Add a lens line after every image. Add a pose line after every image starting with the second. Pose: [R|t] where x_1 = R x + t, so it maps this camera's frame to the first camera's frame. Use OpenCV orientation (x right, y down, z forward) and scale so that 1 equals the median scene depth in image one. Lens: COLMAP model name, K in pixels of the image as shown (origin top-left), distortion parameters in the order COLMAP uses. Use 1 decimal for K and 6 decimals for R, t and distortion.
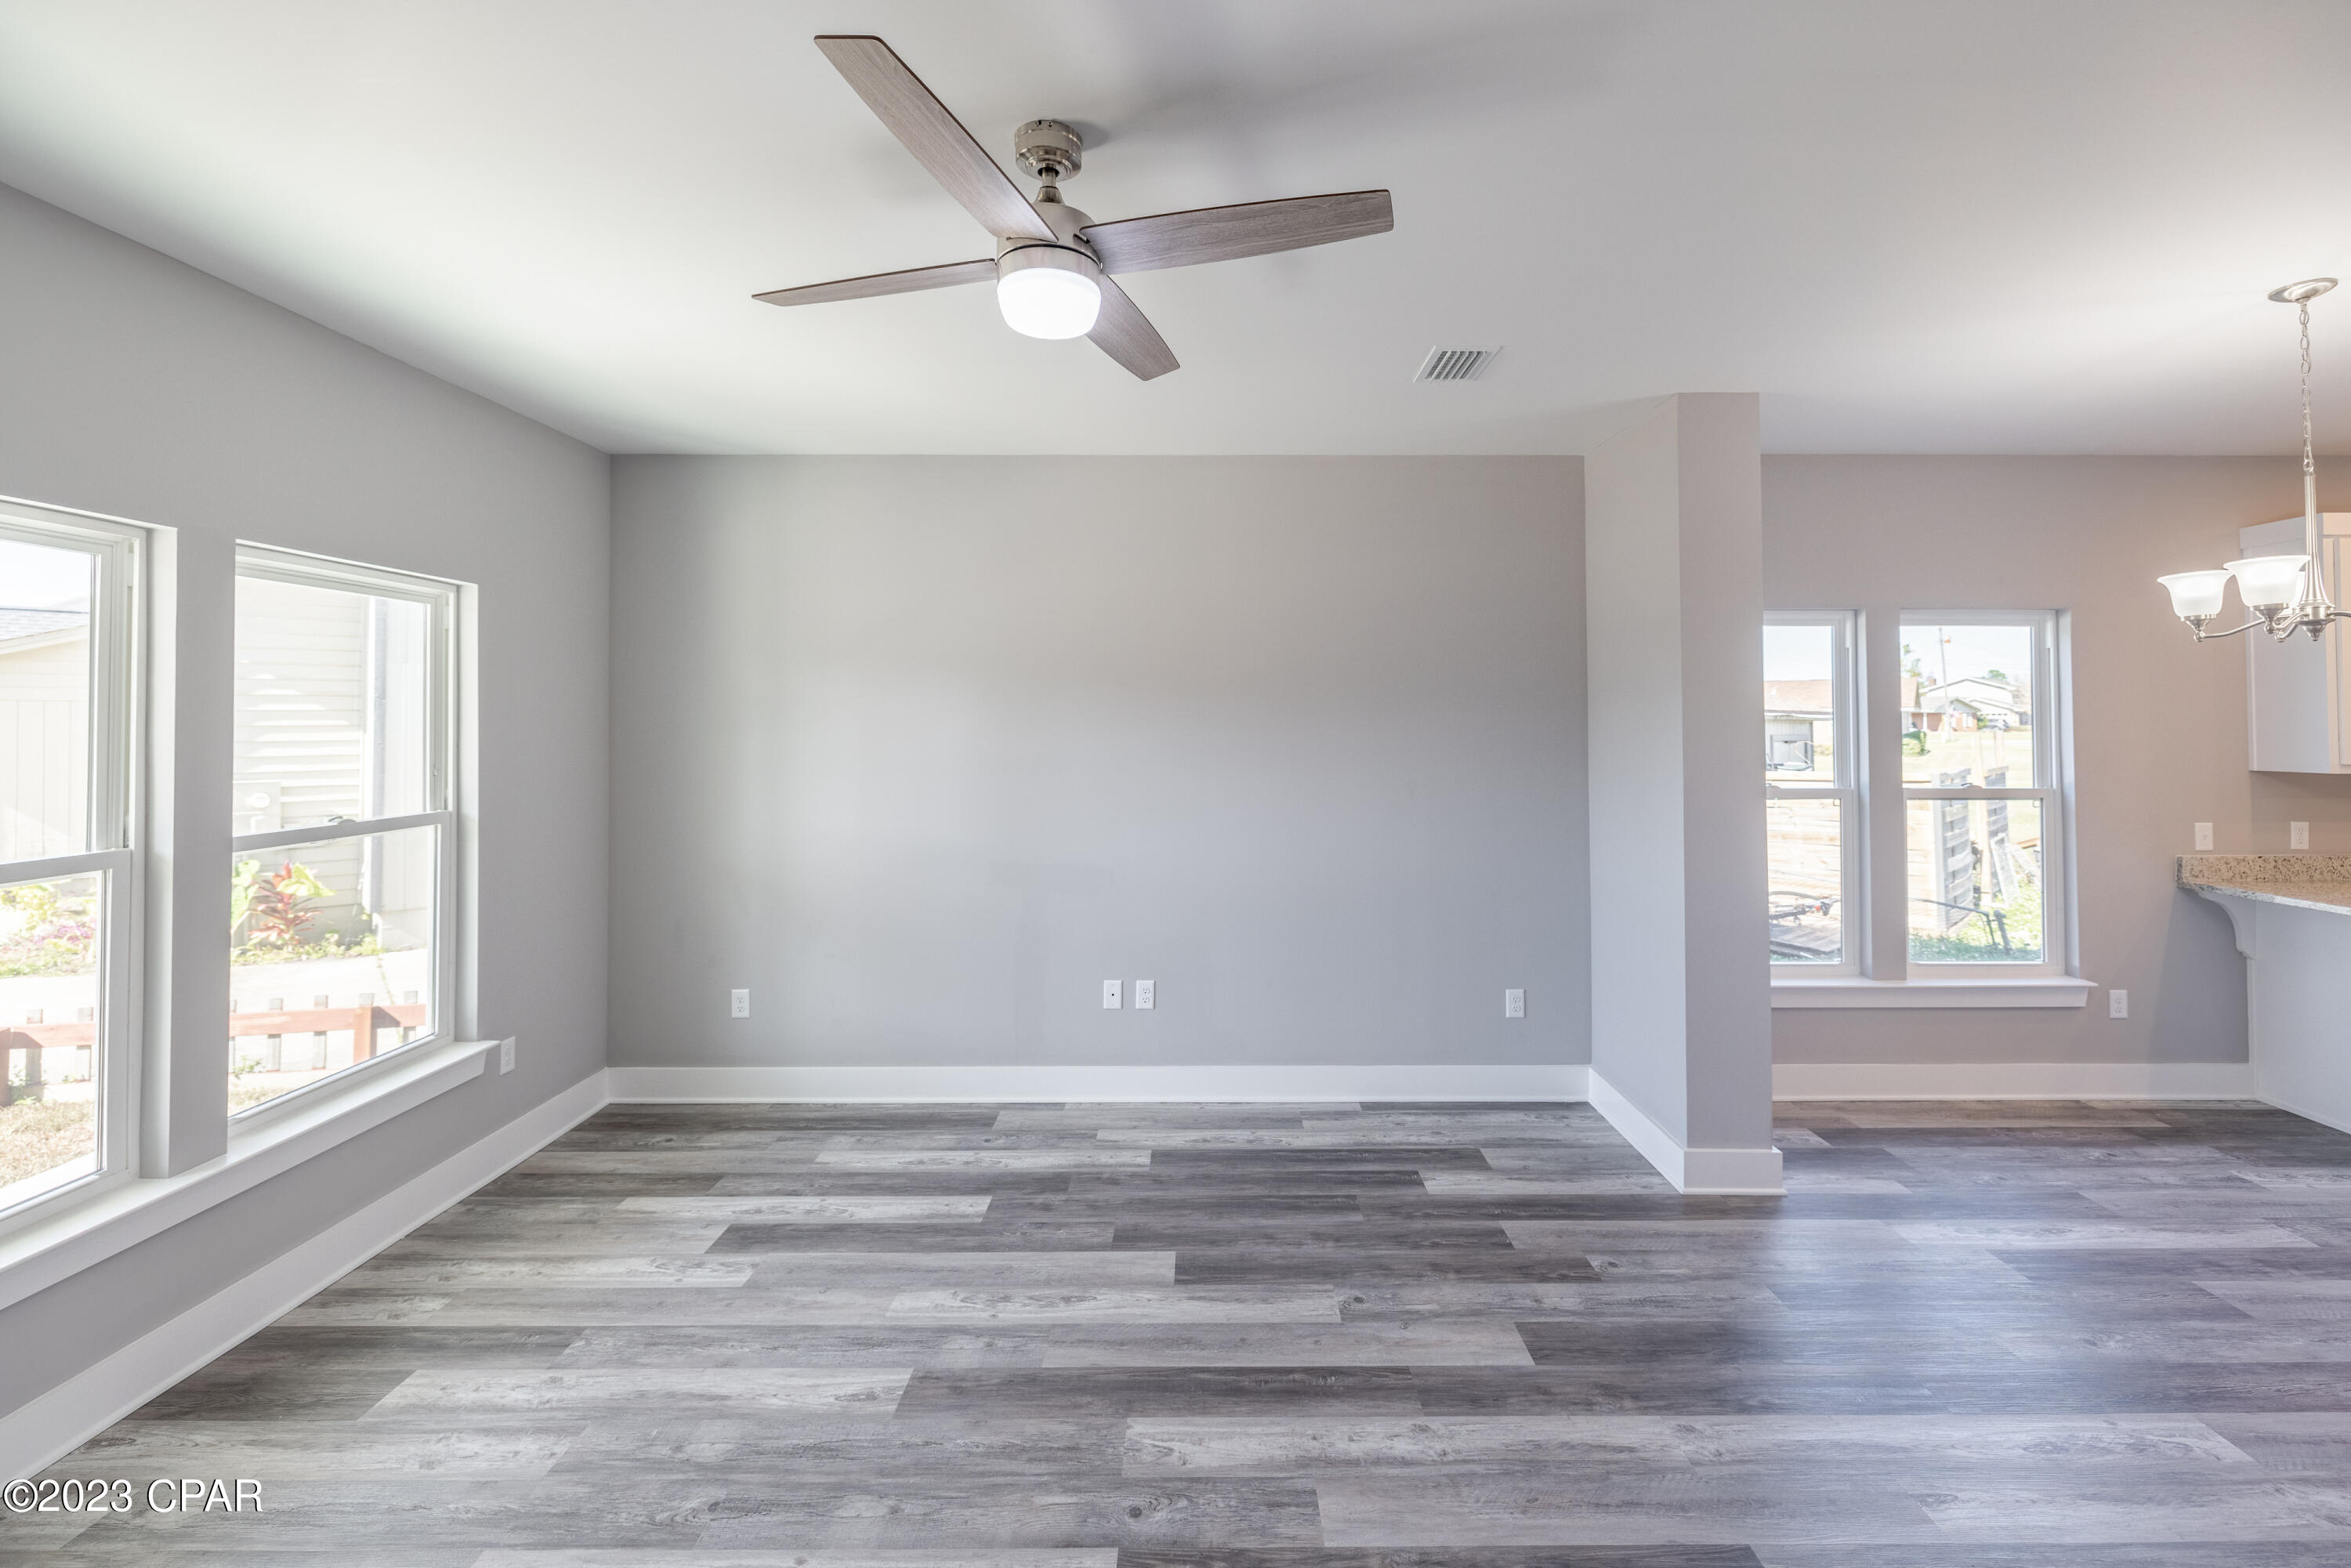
lens RADIAL K [[1004.6, 0, 1192.3], [0, 1004.6, 689.9], [0, 0, 1]] dist [0.000902, 0.000085]
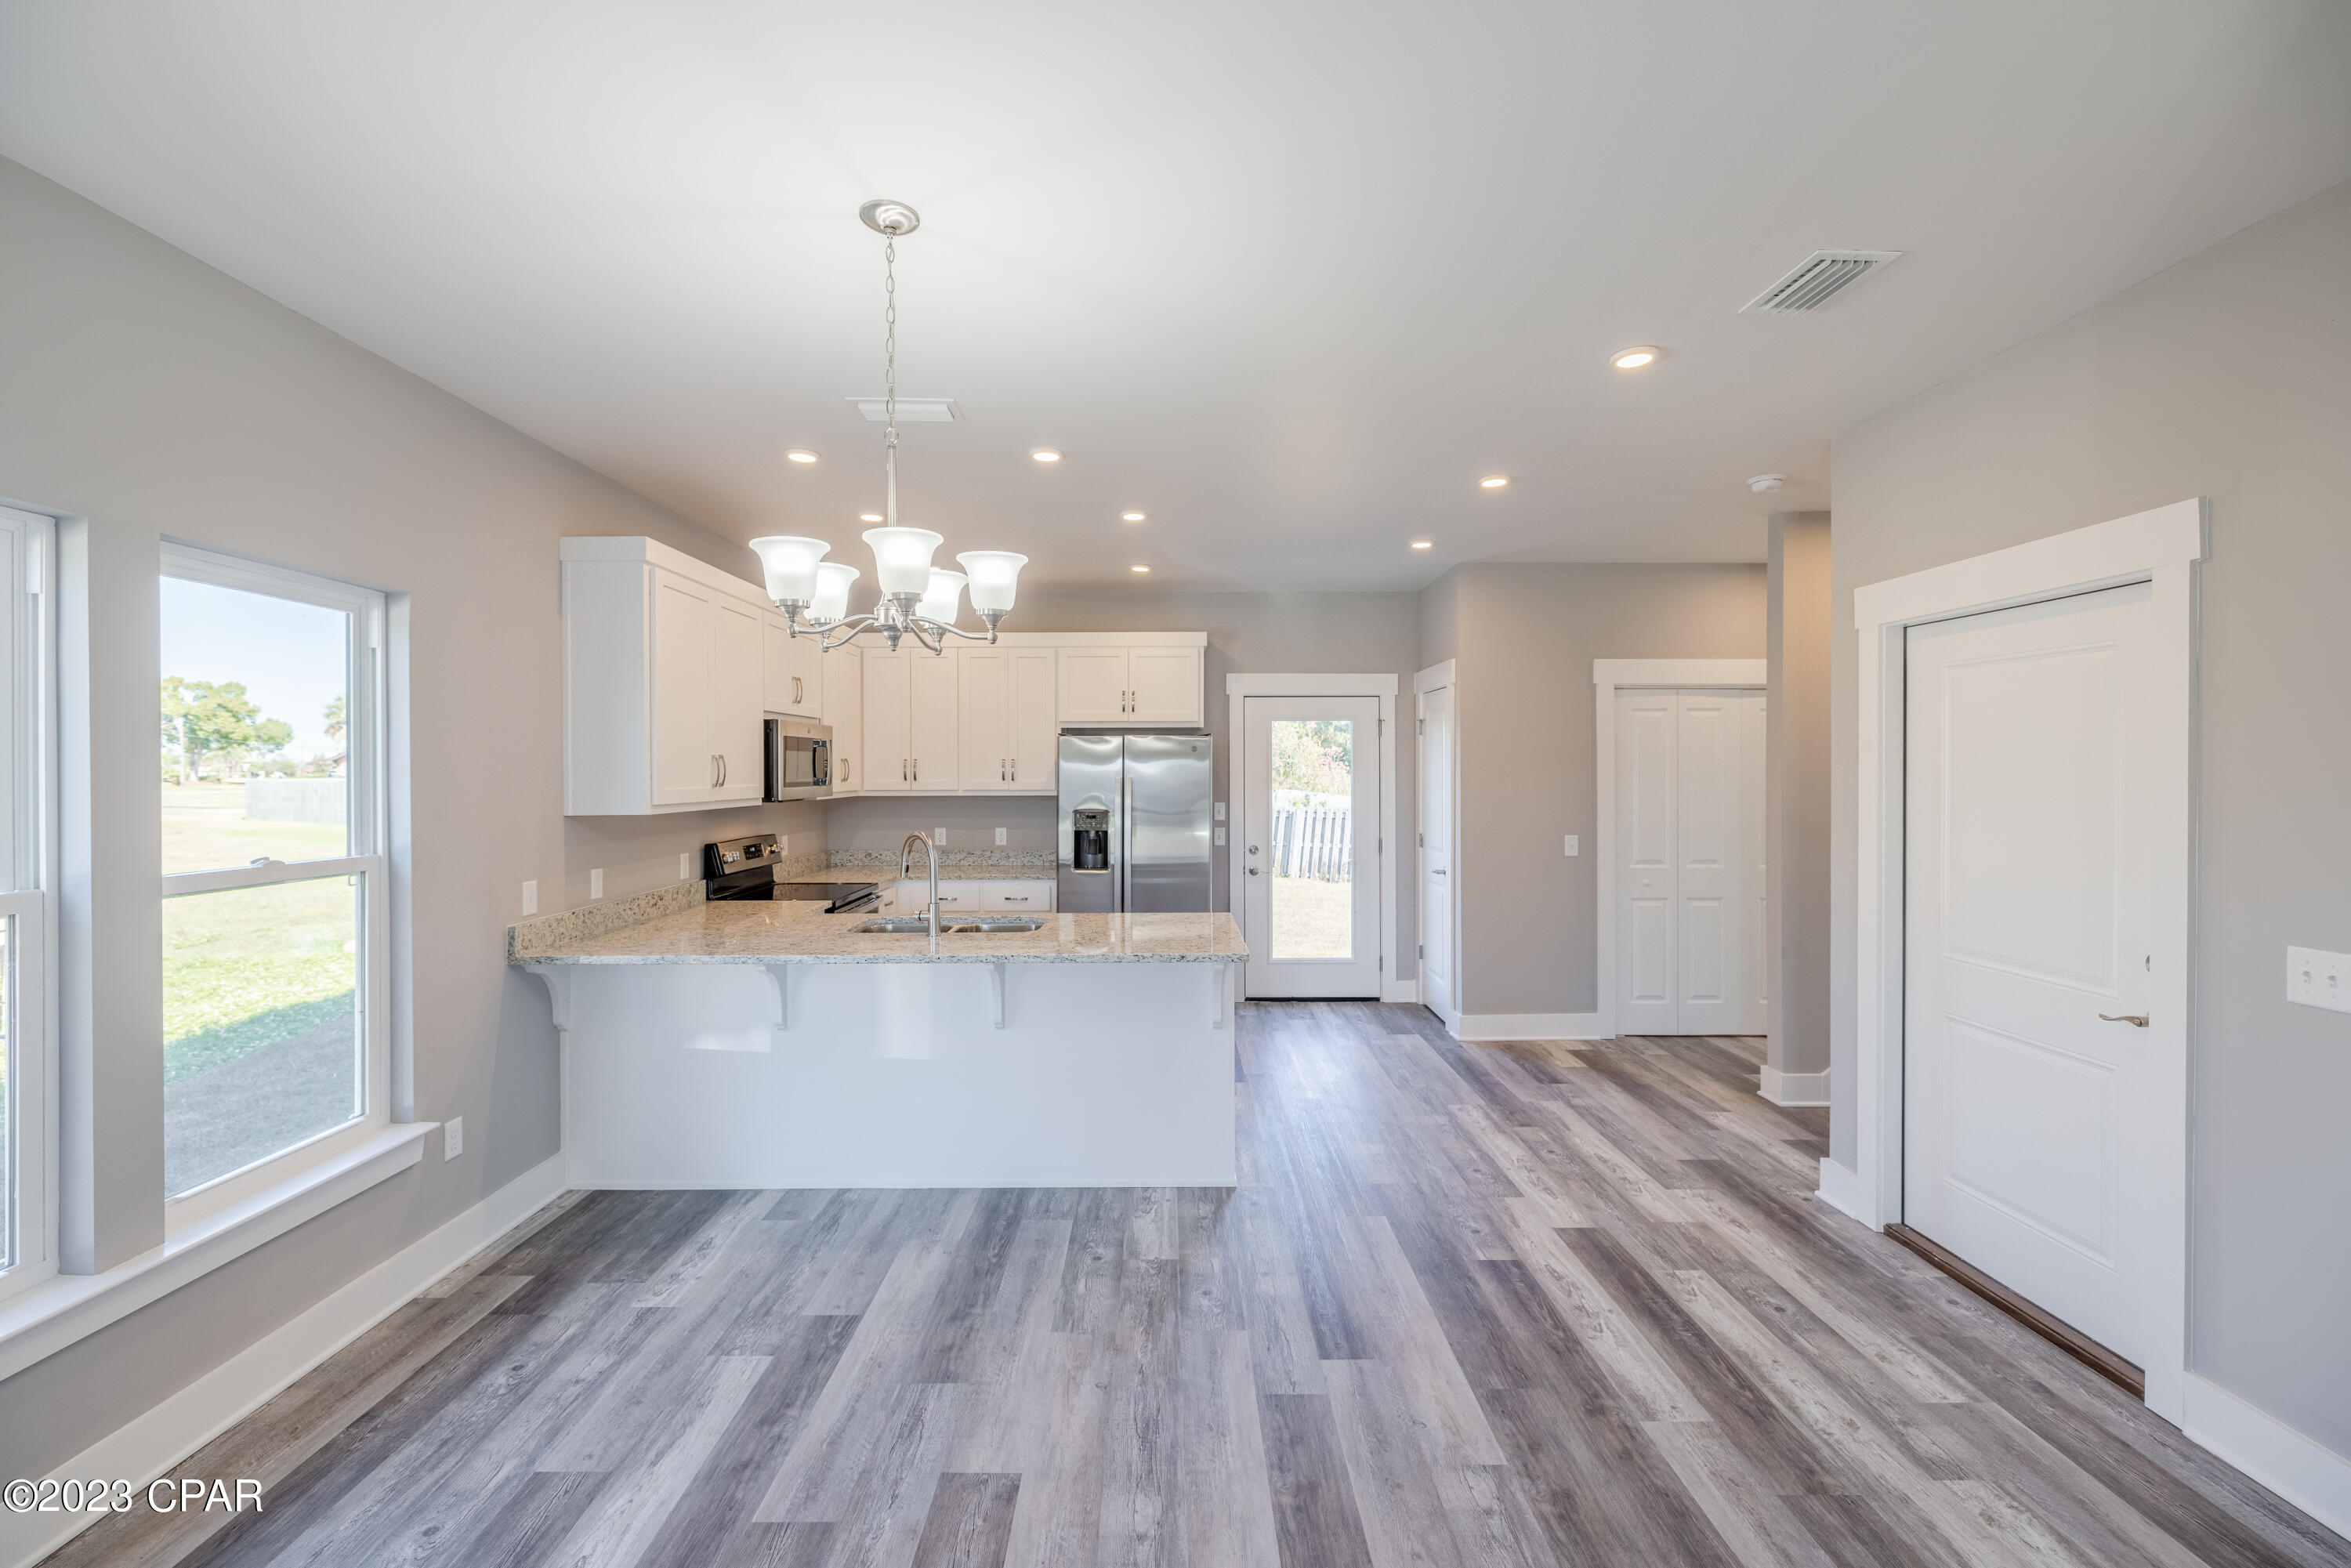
lens RADIAL K [[1004.6, 0, 1174.2], [0, 1004.6, 774.0], [0, 0, 1]] dist [0.000902, 0.000085]
pose [[-0.003187, -0.003333, 0.999989, 0.220334], [-0.029188, 0.999569, 0.003239, 0.032330], [-0.999569, -0.029177, -0.003283, 0.581021]]
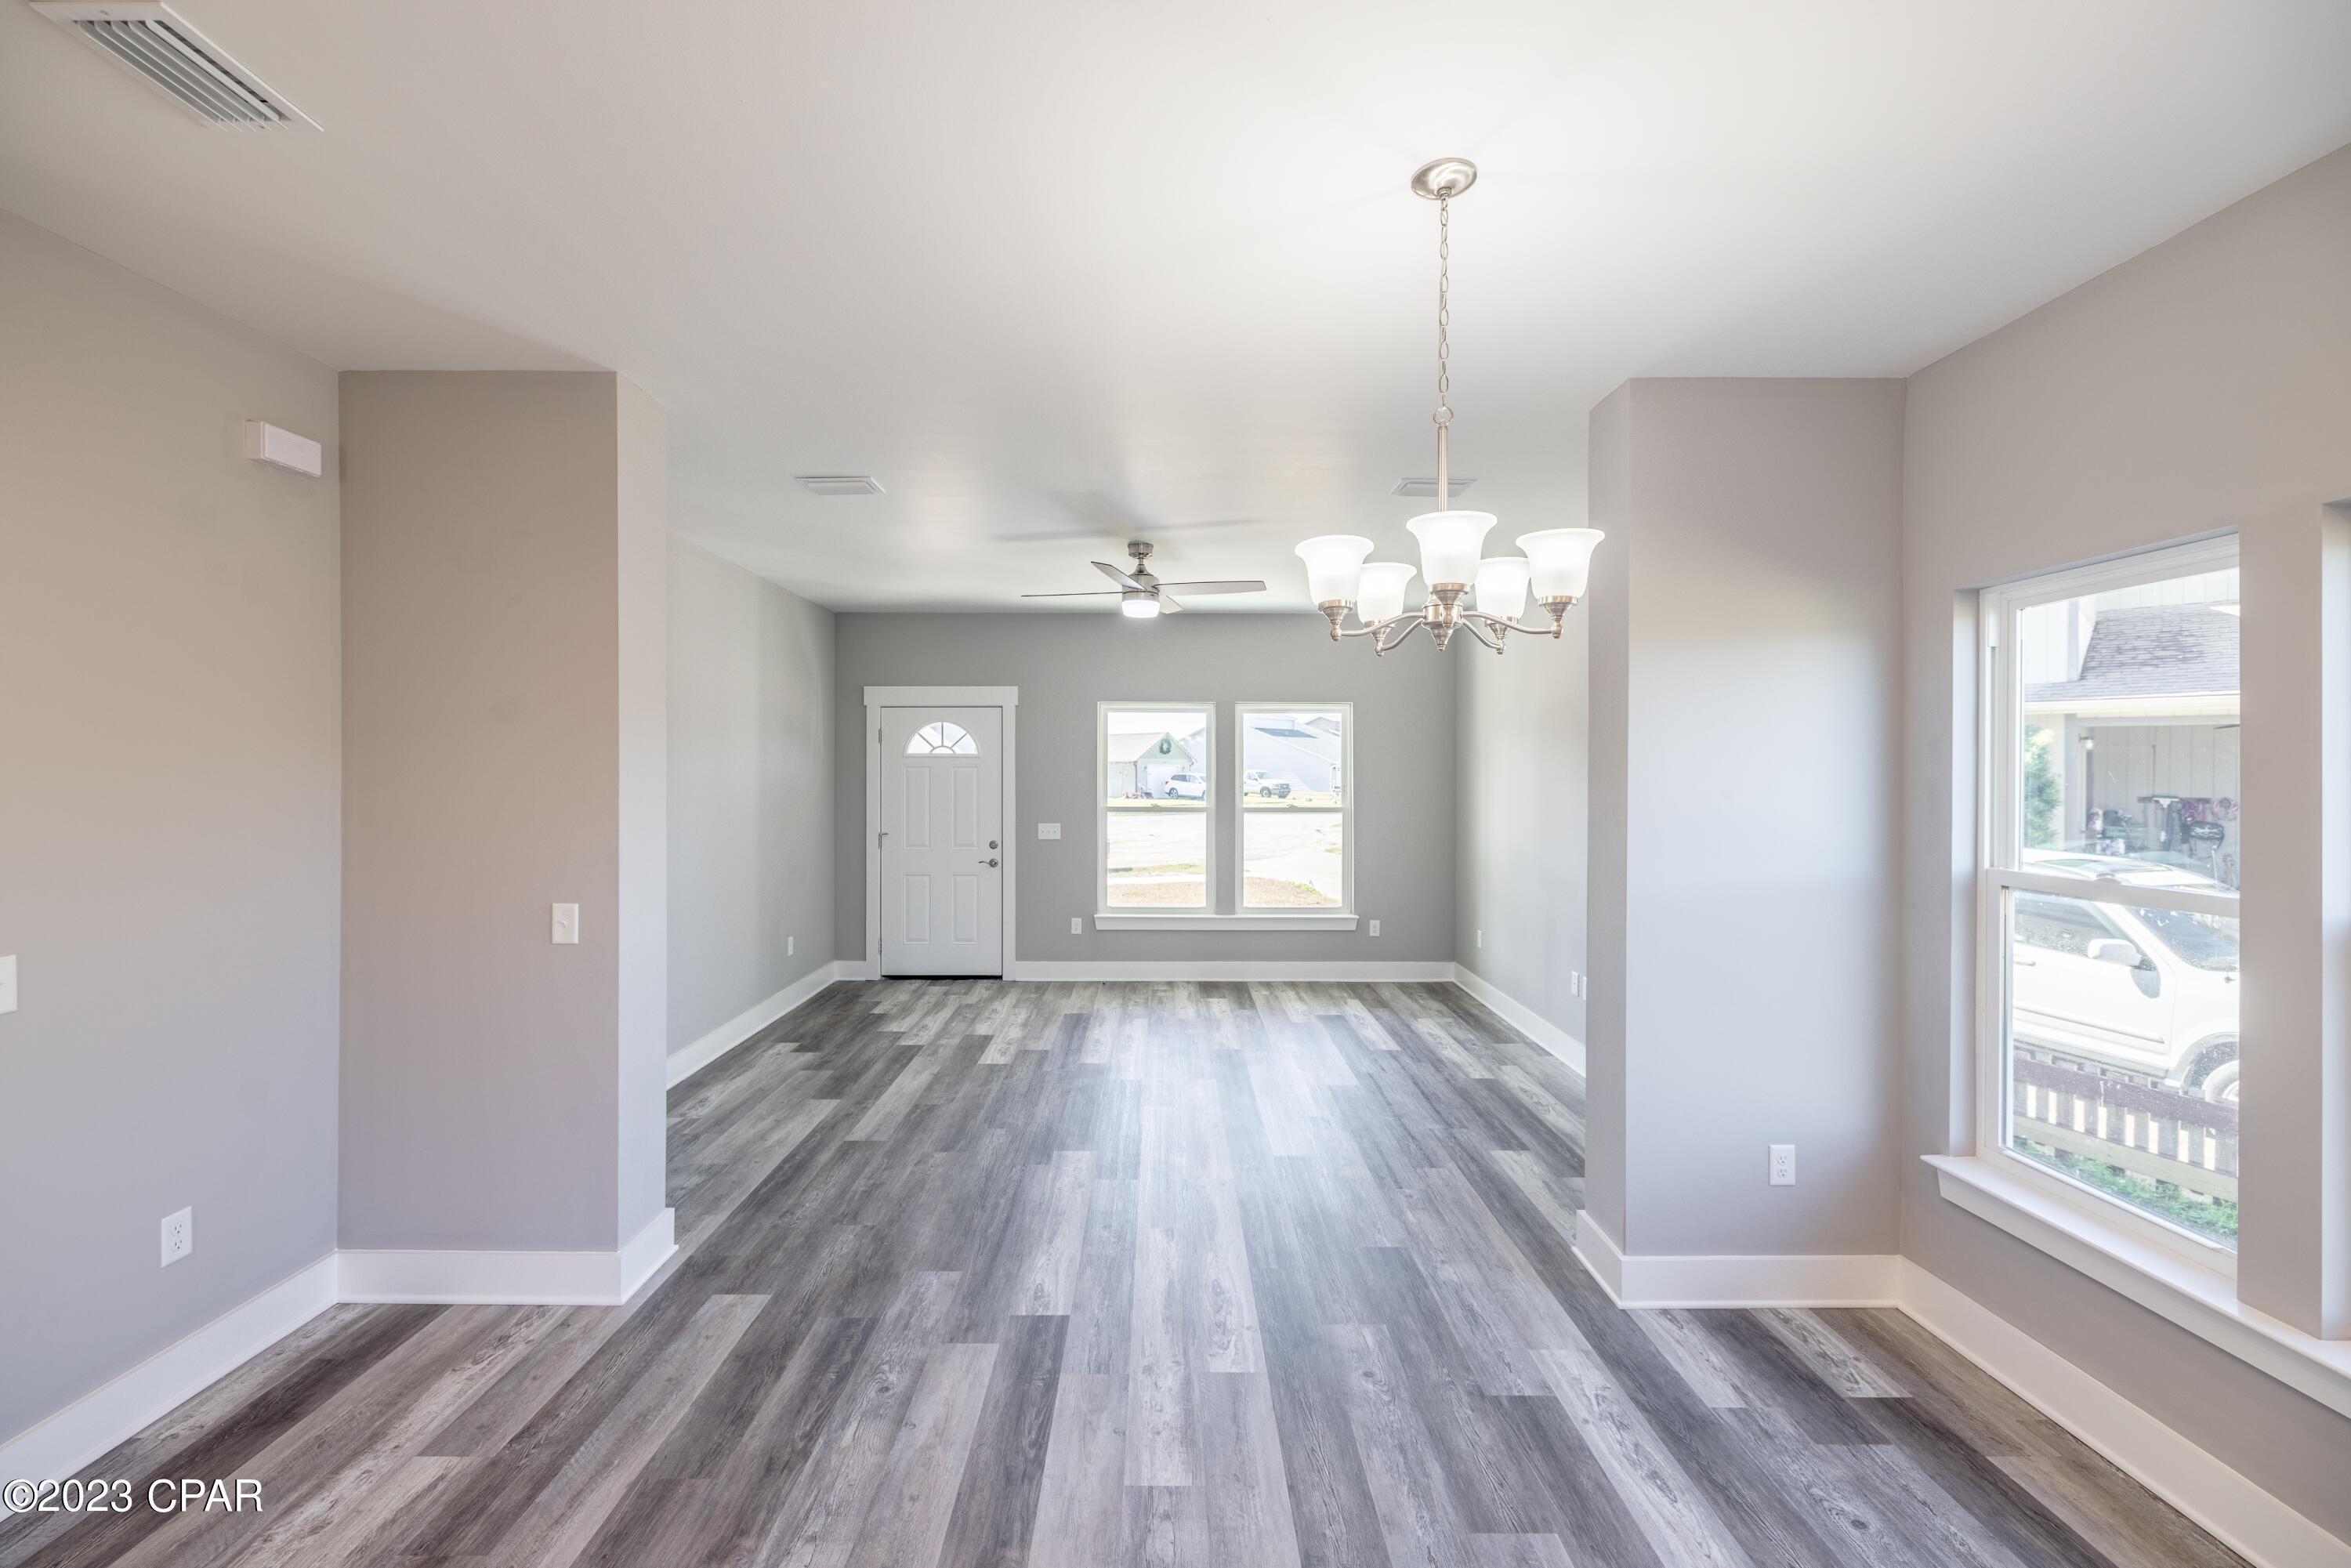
lens RADIAL K [[1004.6, 0, 1160.9], [0, 1004.6, 772.1], [0, 0, 1]] dist [0.000902, 0.000085]
pose [[-0.010055, 0.003007, -0.999945, 1.393152], [0.029363, 0.999565, 0.002710, 0.026683], [0.999518, -0.029334, -0.010139, 0.601231]]
